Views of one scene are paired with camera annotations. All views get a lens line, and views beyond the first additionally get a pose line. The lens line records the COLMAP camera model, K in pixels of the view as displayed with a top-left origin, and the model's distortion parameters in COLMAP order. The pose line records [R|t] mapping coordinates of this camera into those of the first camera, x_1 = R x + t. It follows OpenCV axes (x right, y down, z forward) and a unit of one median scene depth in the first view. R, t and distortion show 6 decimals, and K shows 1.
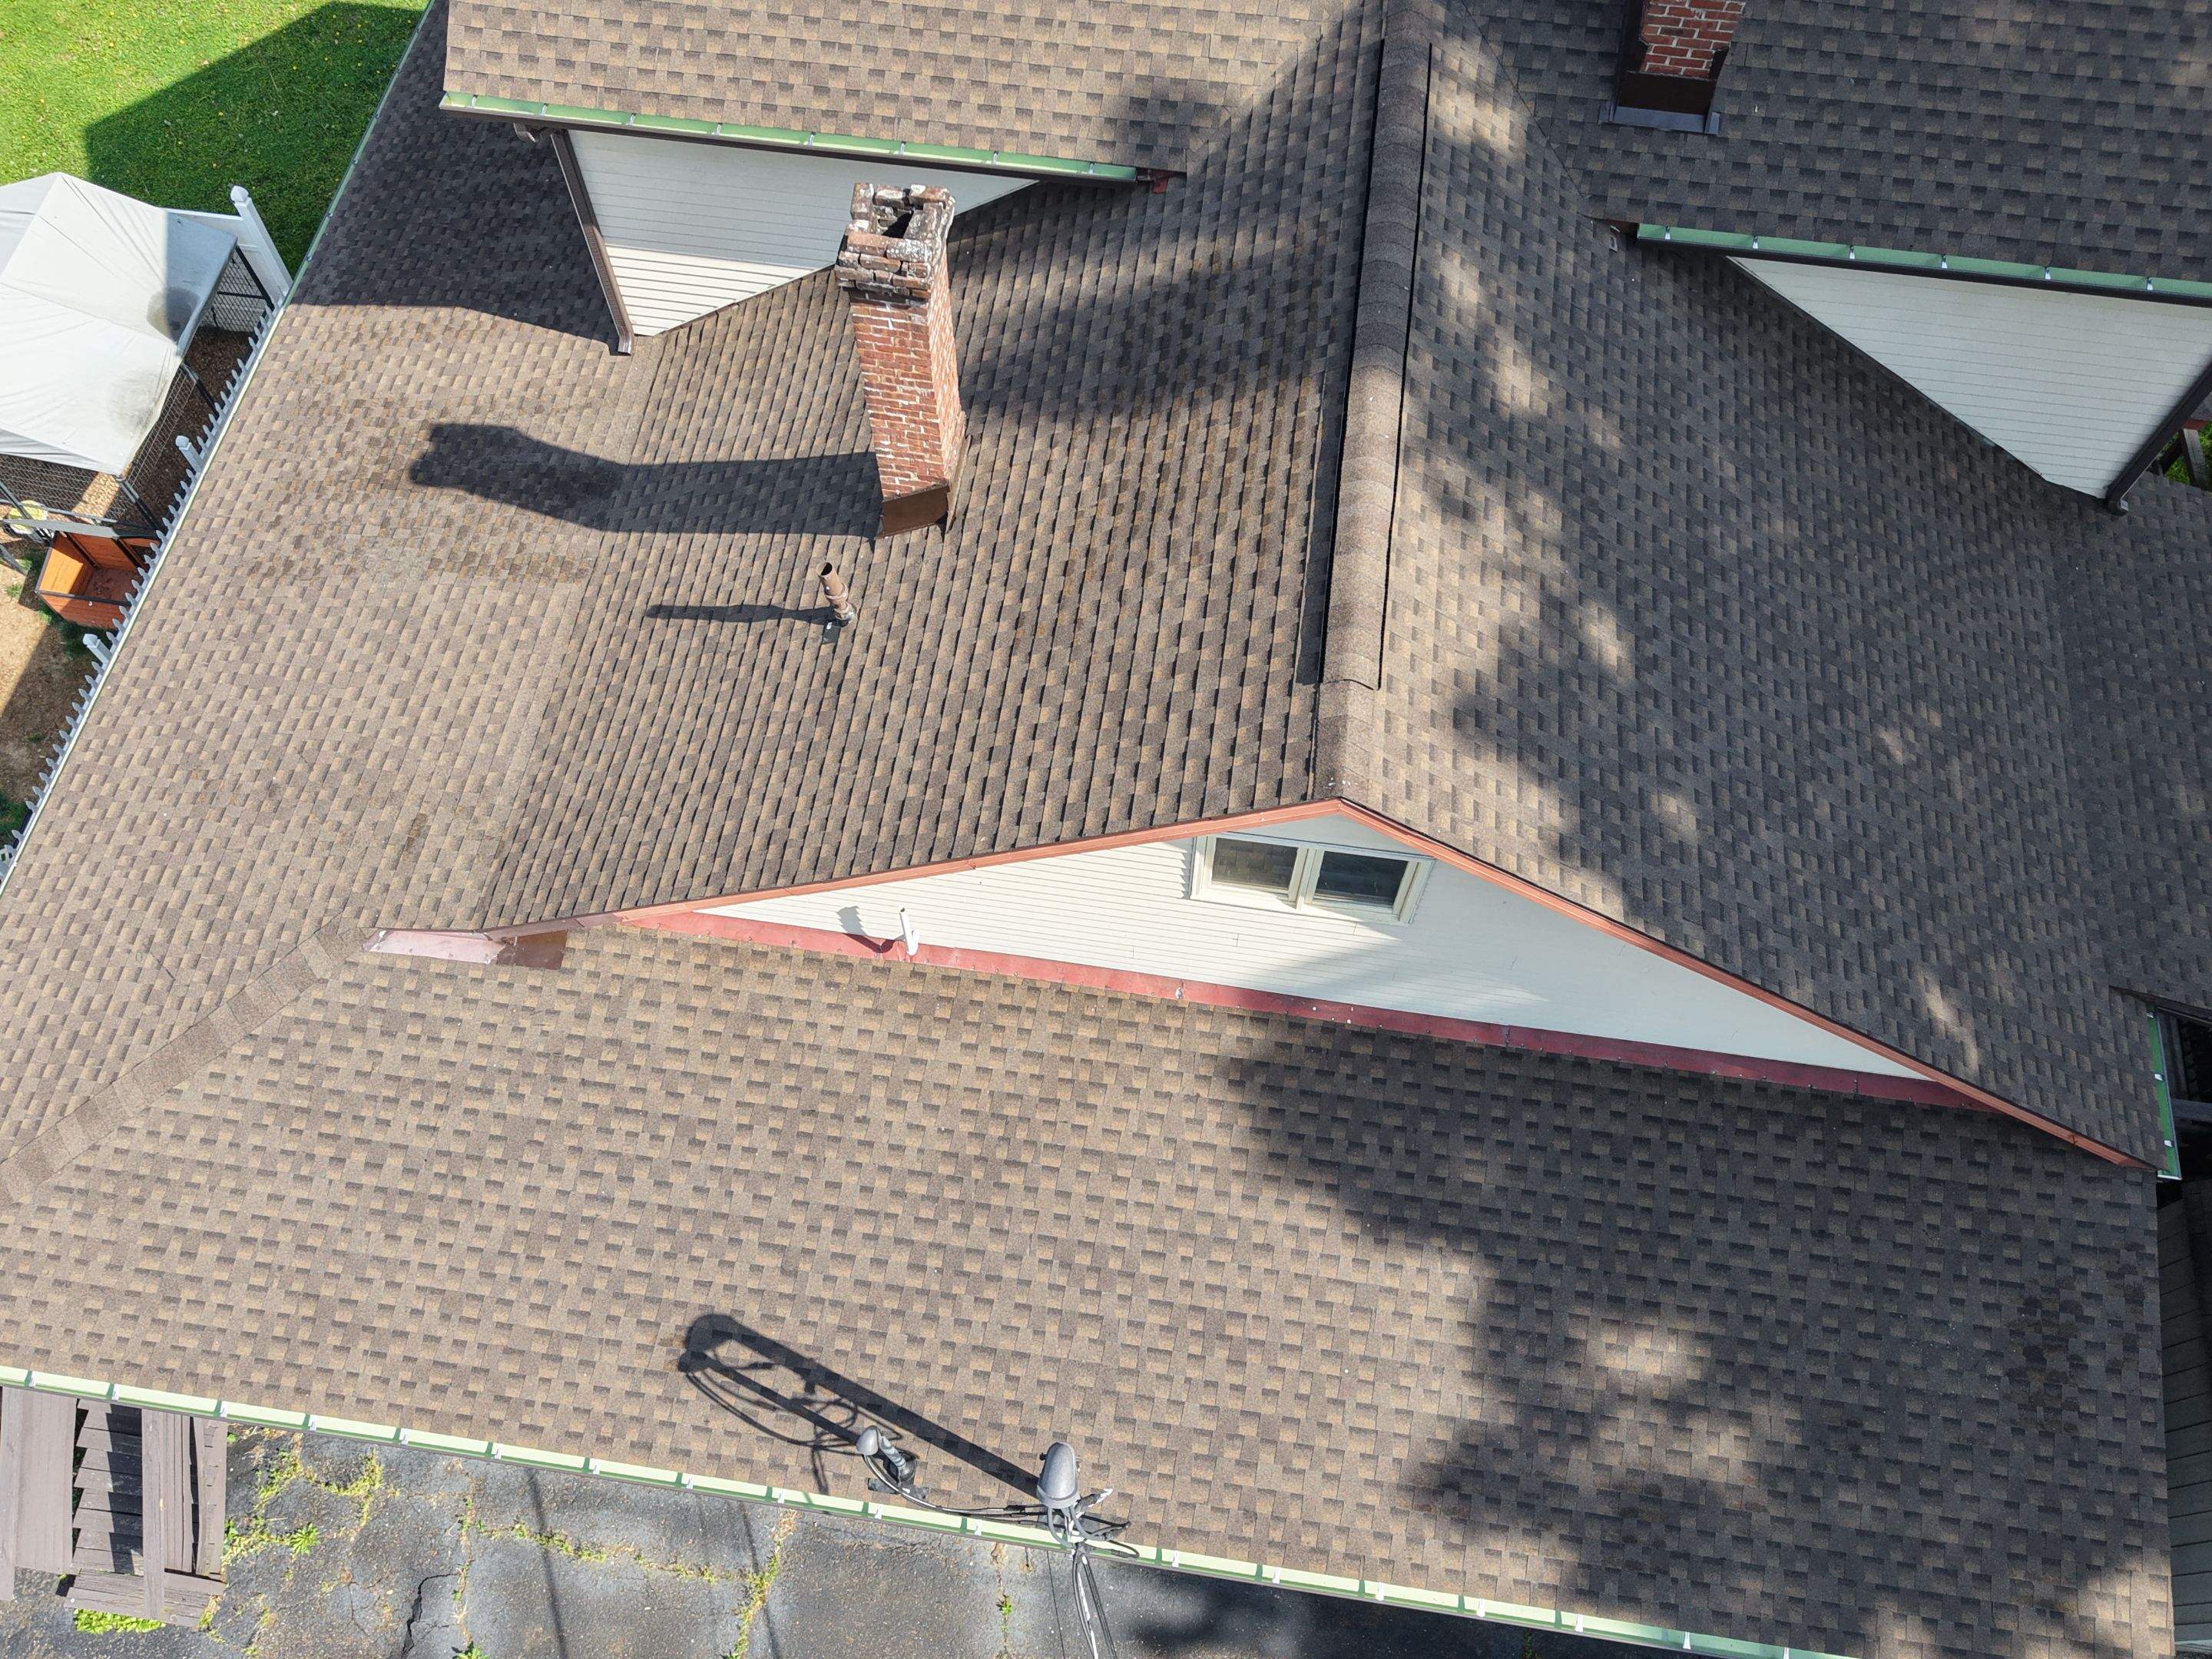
lens RADIAL K [[1565.7, 0, 1106.0], [0, 1565.7, 829.5], [0, 0, 1]] dist [0.009636, -0.002652]
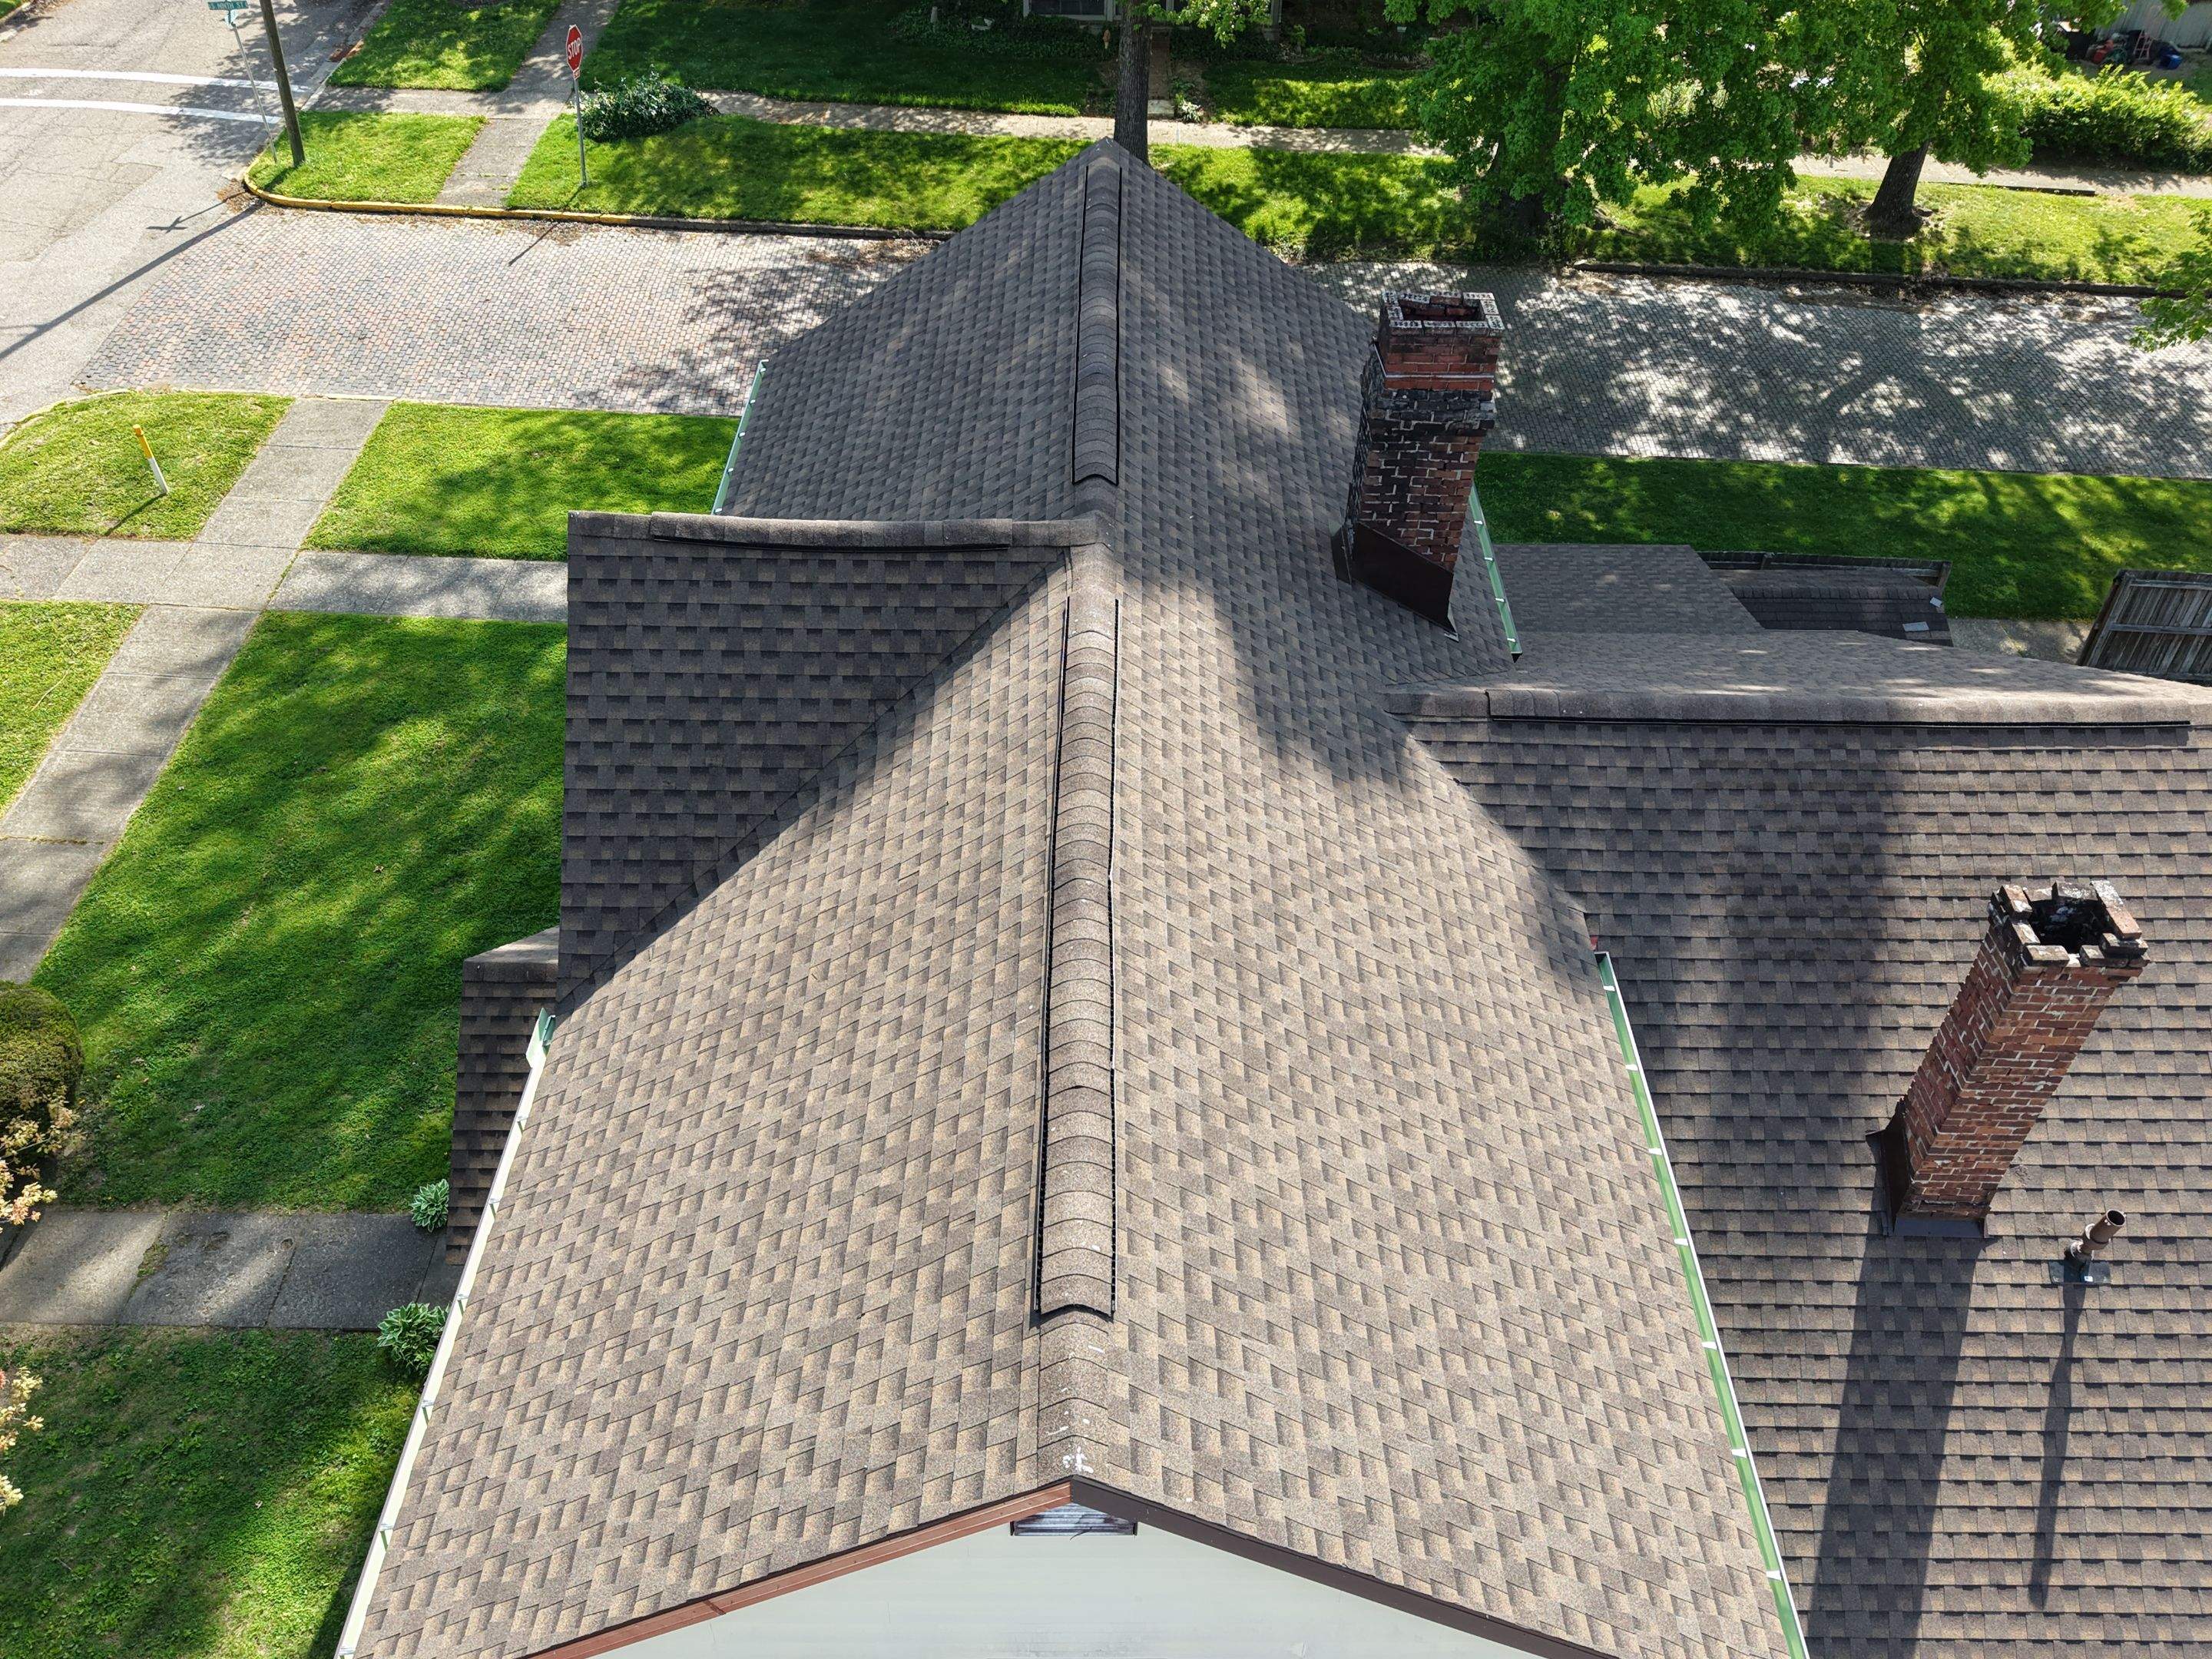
lens RADIAL K [[1565.7, 0, 1106.0], [0, 1565.7, 829.5], [0, 0, 1]] dist [0.009636, -0.002652]
pose [[-0.121885, -0.714245, 0.689201, -0.604085], [0.905017, 0.205137, 0.372644, -1.153472], [-0.407540, 0.669158, 0.621401, 0.489654]]
